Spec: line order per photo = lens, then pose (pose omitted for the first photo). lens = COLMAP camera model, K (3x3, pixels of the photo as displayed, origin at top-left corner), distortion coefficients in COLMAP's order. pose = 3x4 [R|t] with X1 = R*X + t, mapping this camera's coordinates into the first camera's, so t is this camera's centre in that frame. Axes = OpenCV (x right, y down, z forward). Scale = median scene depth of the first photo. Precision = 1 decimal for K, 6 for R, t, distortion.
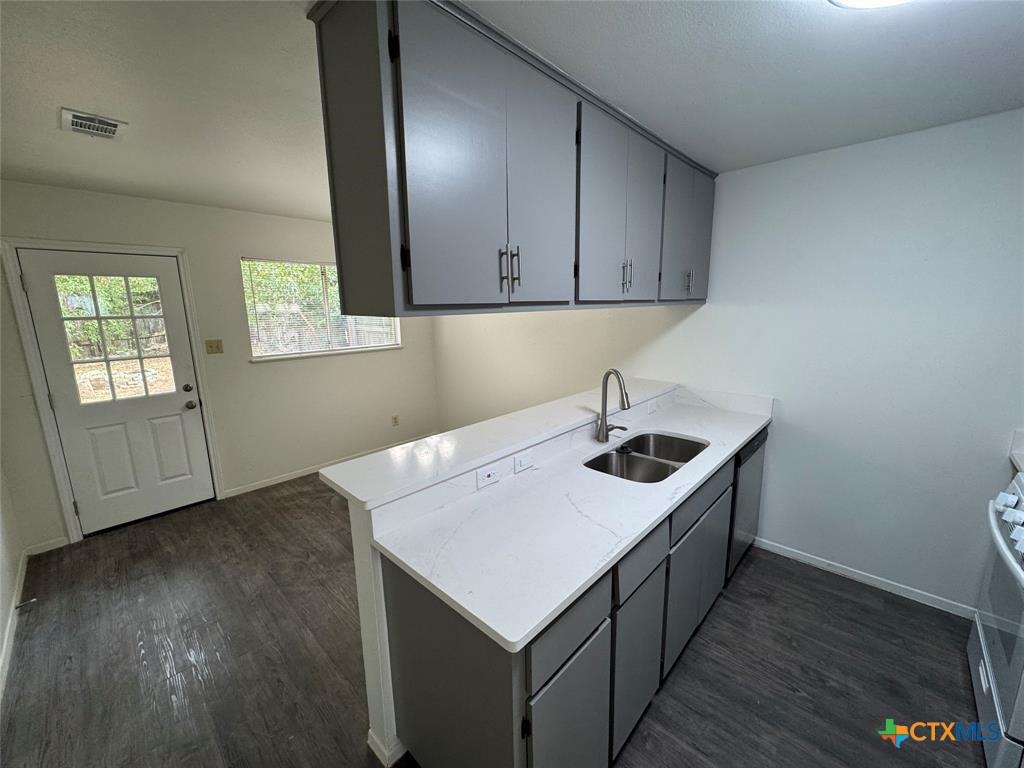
lens RADIAL K [[406.5, 0, 508.2], [0, 406.5, 381.4], [0, 0, 1]] dist [-0.002395, -0.000080]
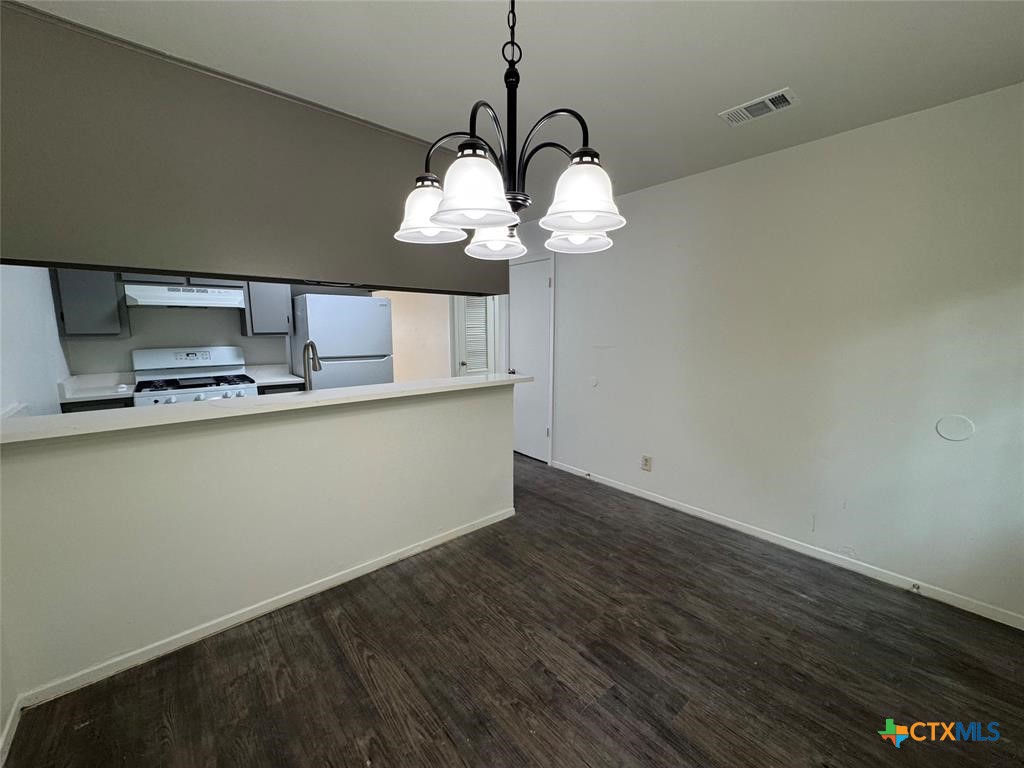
lens RADIAL K [[406.5, 0, 512.9], [0, 406.5, 384.5], [0, 0, 1]] dist [-0.002395, -0.000080]
pose [[-0.995682, 0.002563, 0.092795, -0.396836], [0.031833, 0.948433, 0.315375, -0.255641], [-0.087202, 0.316967, -0.944419, 2.054507]]
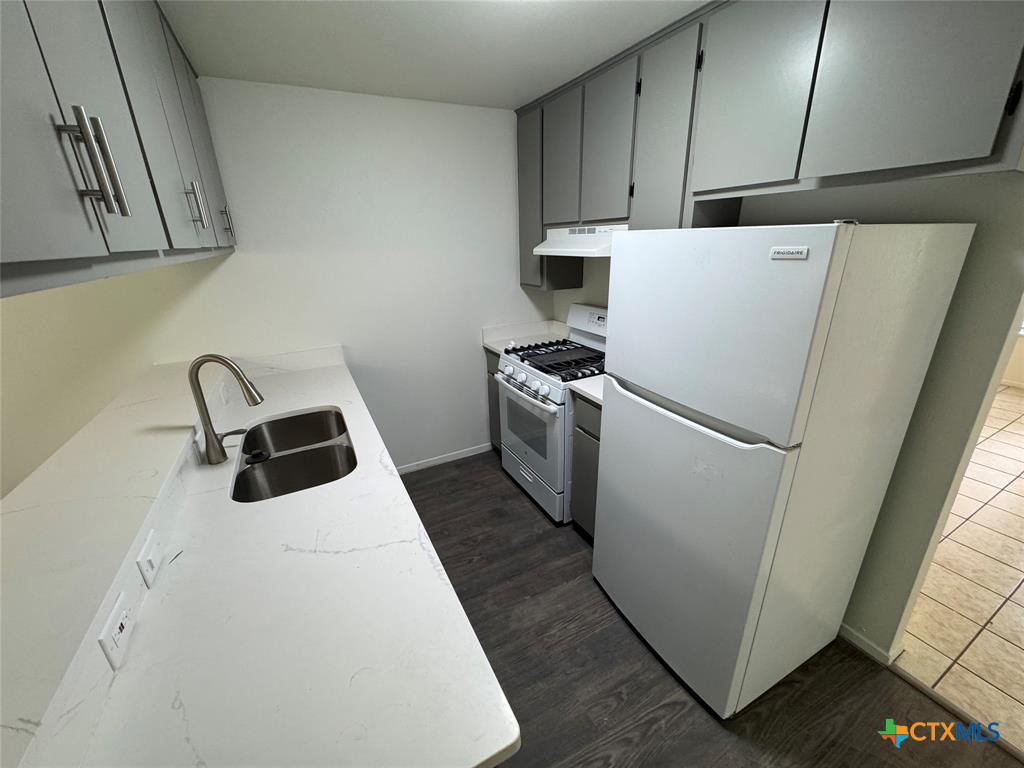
lens RADIAL K [[406.5, 0, 509.8], [0, 406.5, 381.7], [0, 0, 1]] dist [-0.002395, -0.000080]
pose [[0.322090, -0.300930, 0.897607, -0.191341], [0.189497, 0.949440, 0.250310, -0.060354], [-0.927550, 0.089471, 0.362830, 0.297441]]
